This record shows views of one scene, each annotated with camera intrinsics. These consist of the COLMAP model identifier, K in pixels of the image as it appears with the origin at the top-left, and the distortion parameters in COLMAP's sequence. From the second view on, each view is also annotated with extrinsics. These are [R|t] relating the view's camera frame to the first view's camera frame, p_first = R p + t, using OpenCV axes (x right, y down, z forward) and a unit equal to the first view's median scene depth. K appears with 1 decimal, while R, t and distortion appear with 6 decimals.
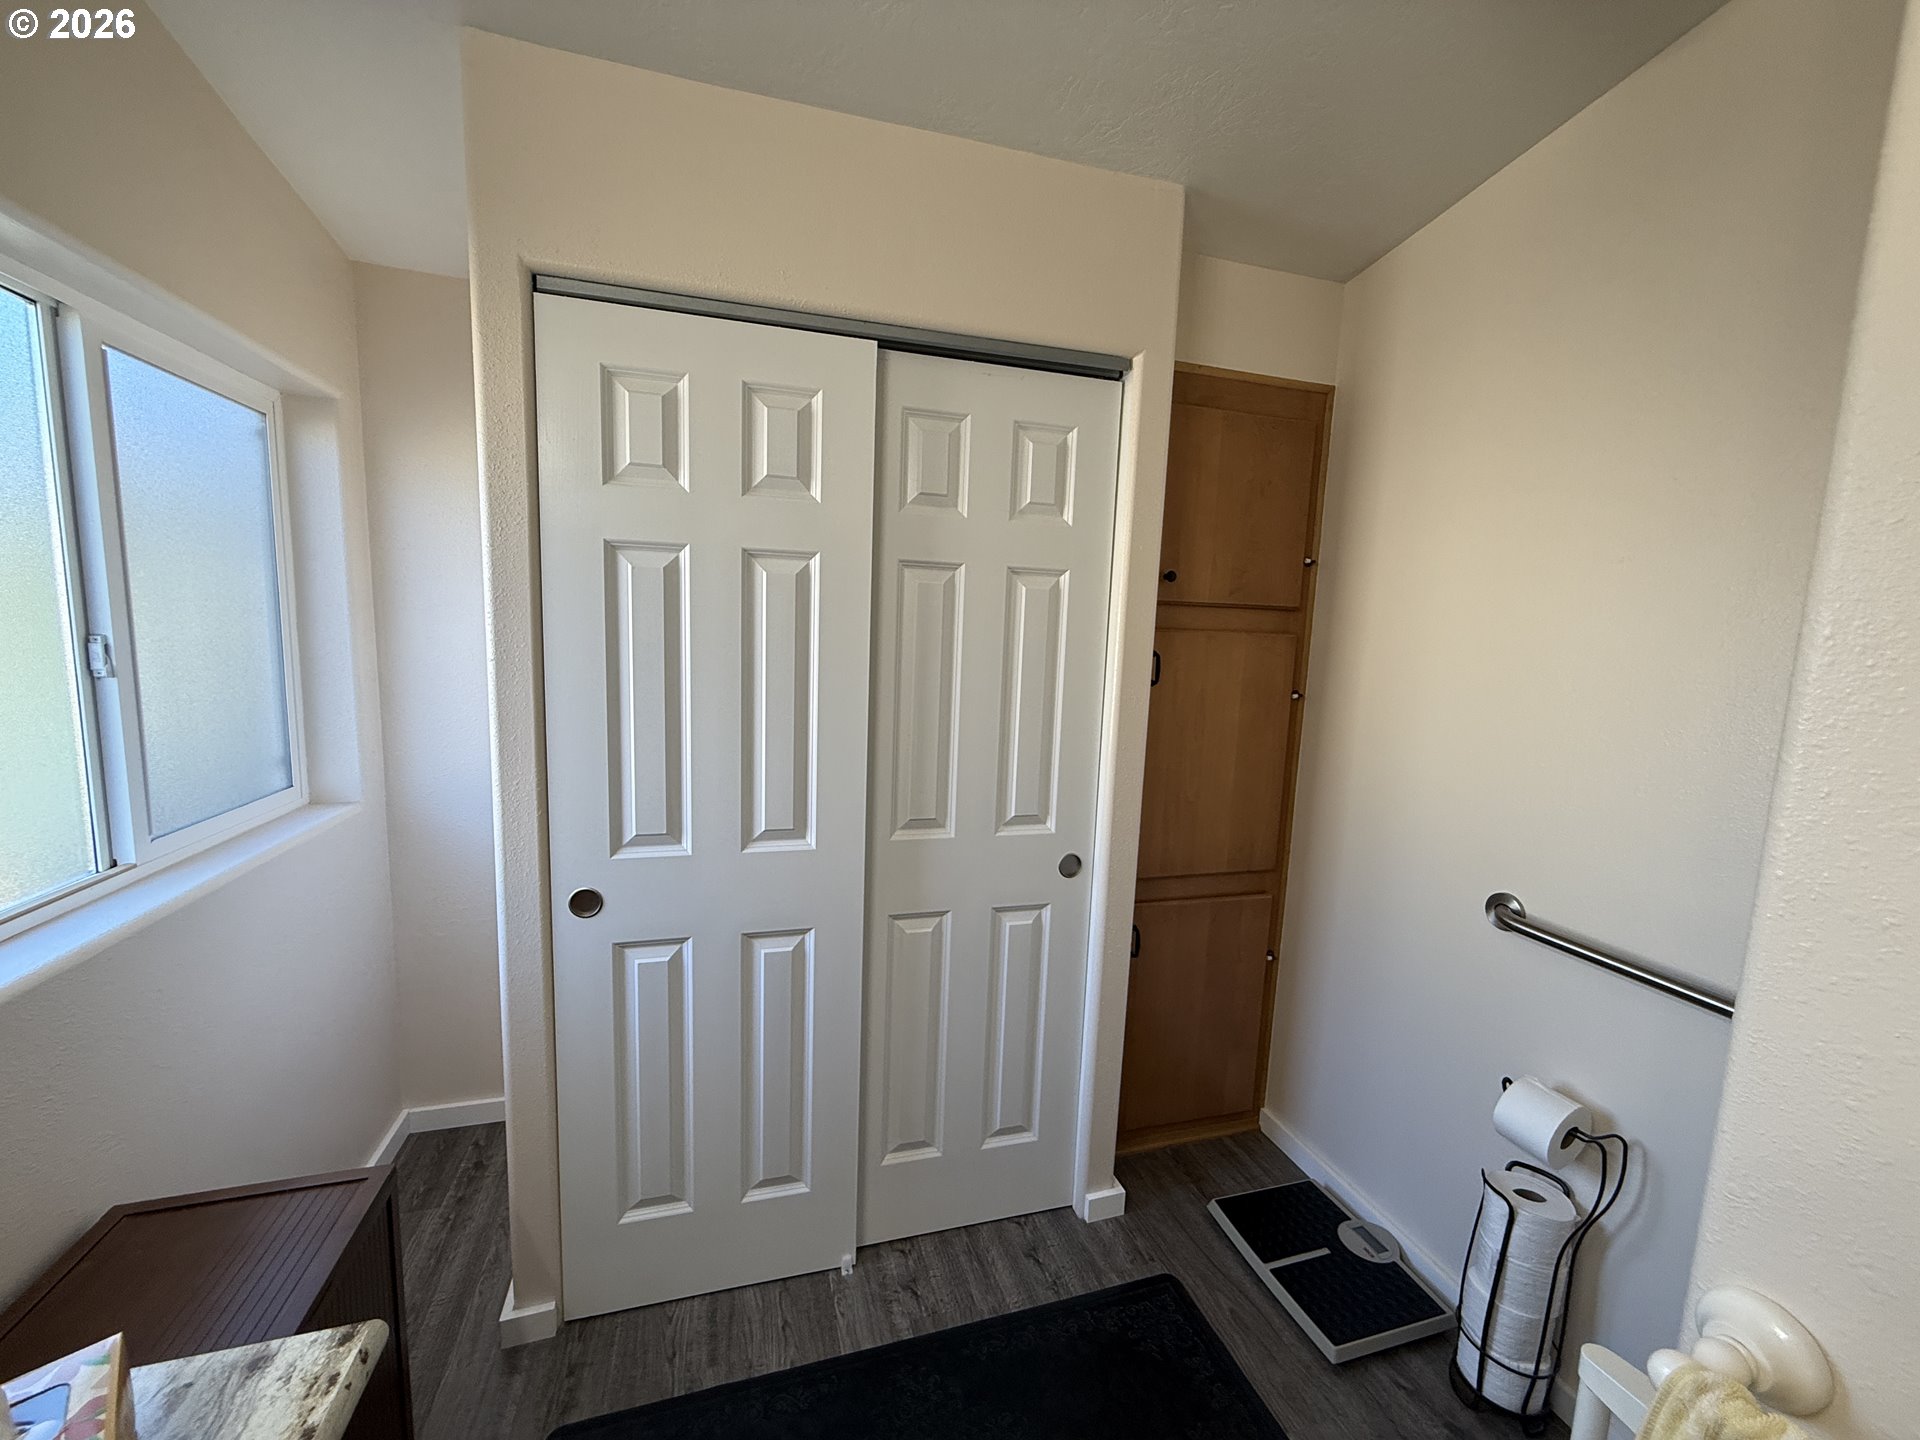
lens RADIAL K [[761.3, 0, 962.2], [0, 761.3, 718.7], [0, 0, 1]] dist [-0.007334, 0.000308]
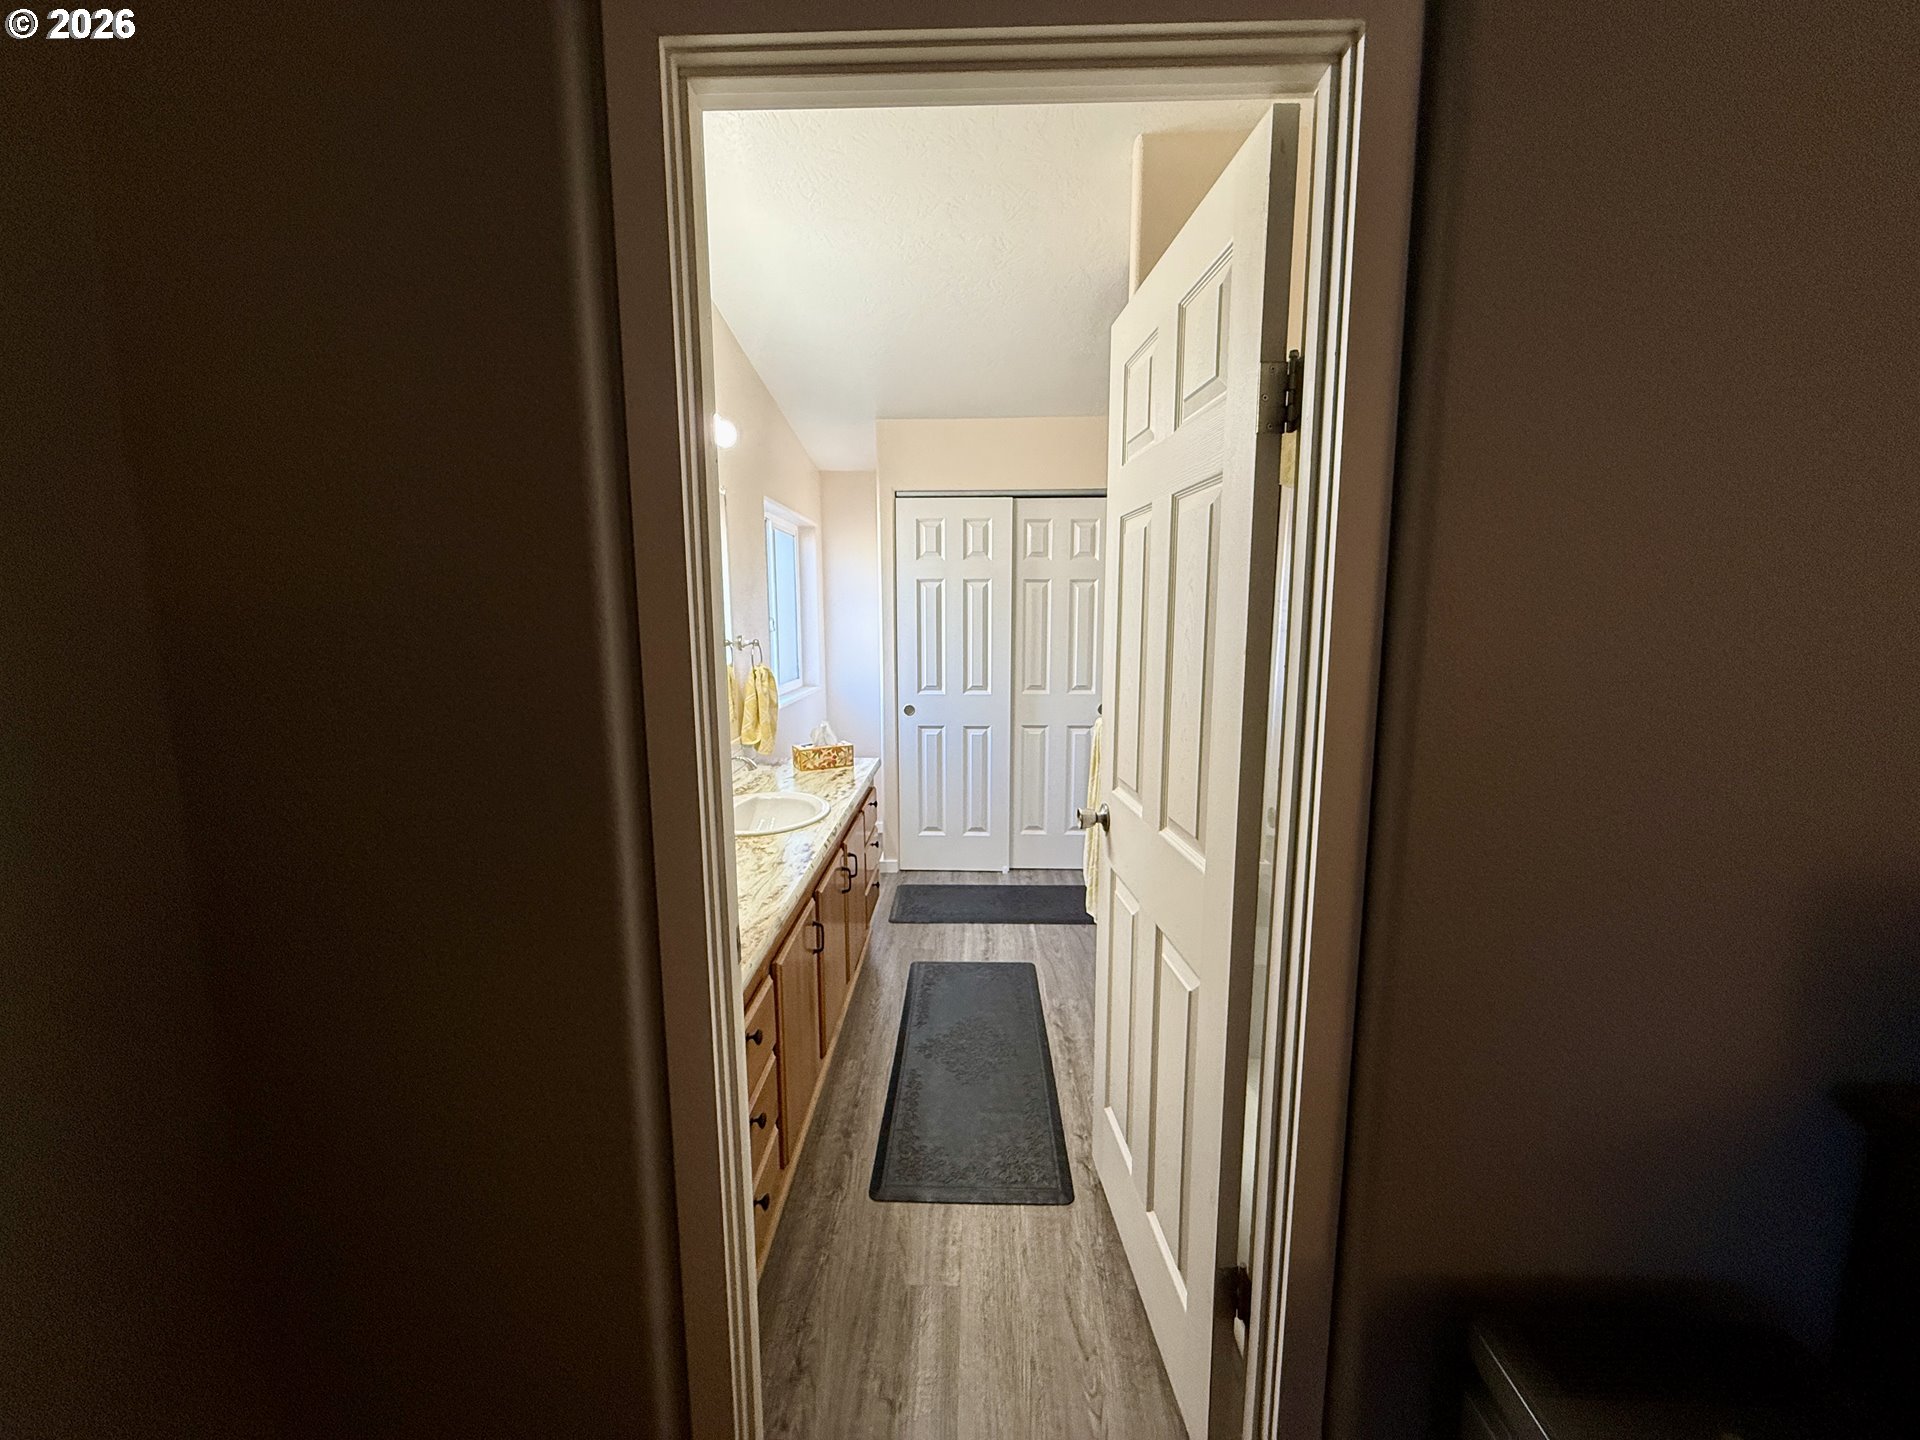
lens RADIAL K [[761.3, 0, 958.0], [0, 761.3, 719.5], [0, 0, 1]] dist [-0.007334, 0.000308]
pose [[0.948551, 0.005407, -0.316577, 0.505688], [-0.002916, 0.999961, 0.008341, 0.231960], [0.316609, -0.006988, 0.948530, -1.444682]]
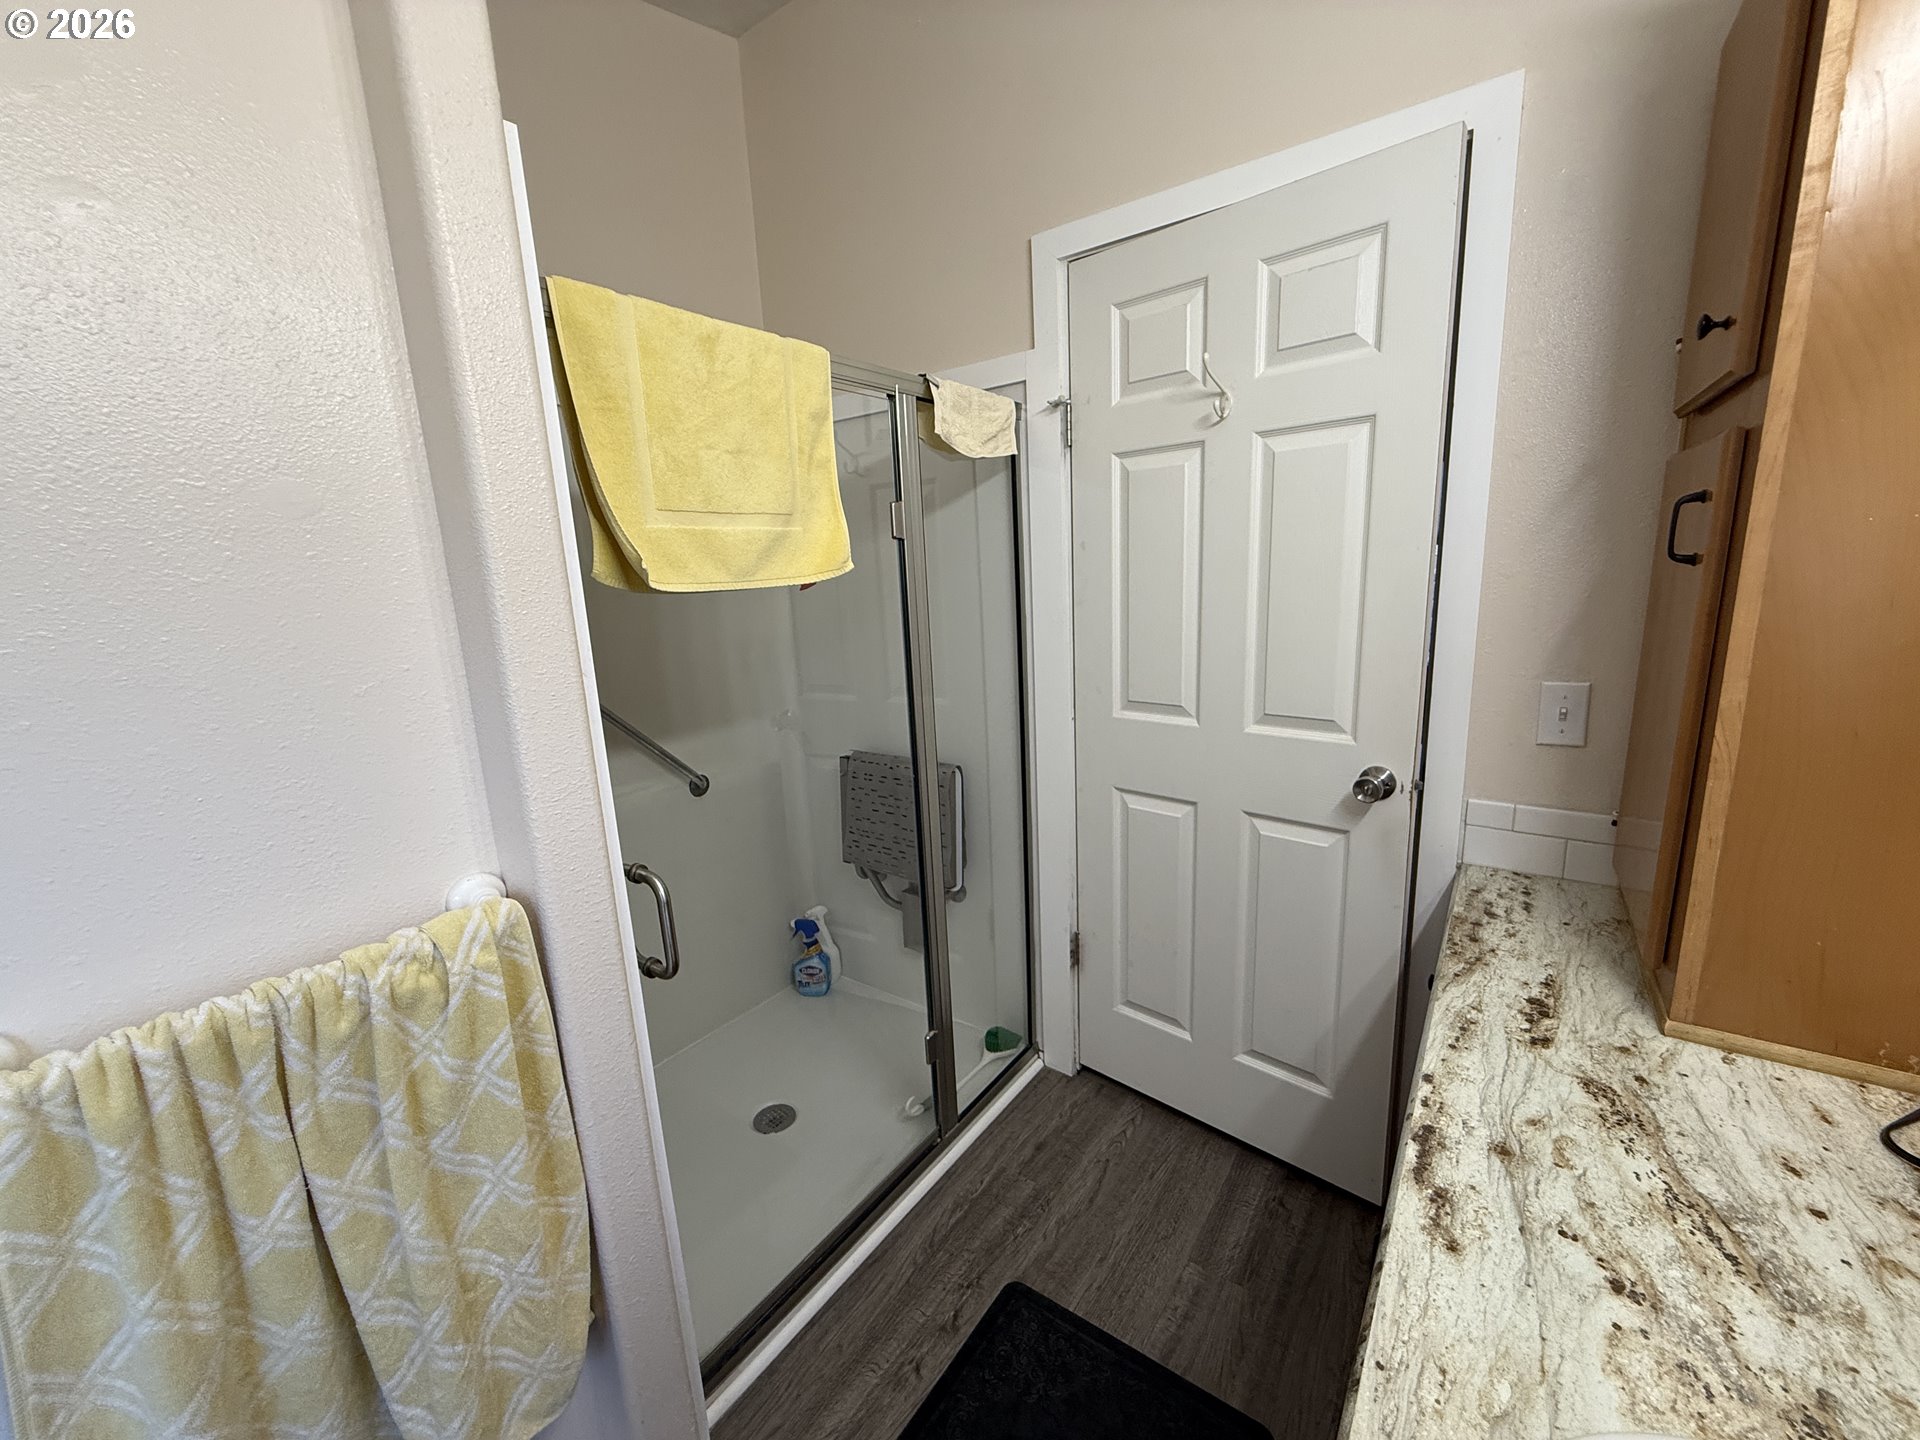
lens RADIAL K [[761.3, 0, 962.0], [0, 761.3, 716.6], [0, 0, 1]] dist [-0.007334, 0.000308]
pose [[-0.604122, -0.170820, 0.778368, -1.117675], [0.124789, 0.944426, 0.304117, -0.207545], [-0.787060, 0.280855, -0.549232, 1.749149]]
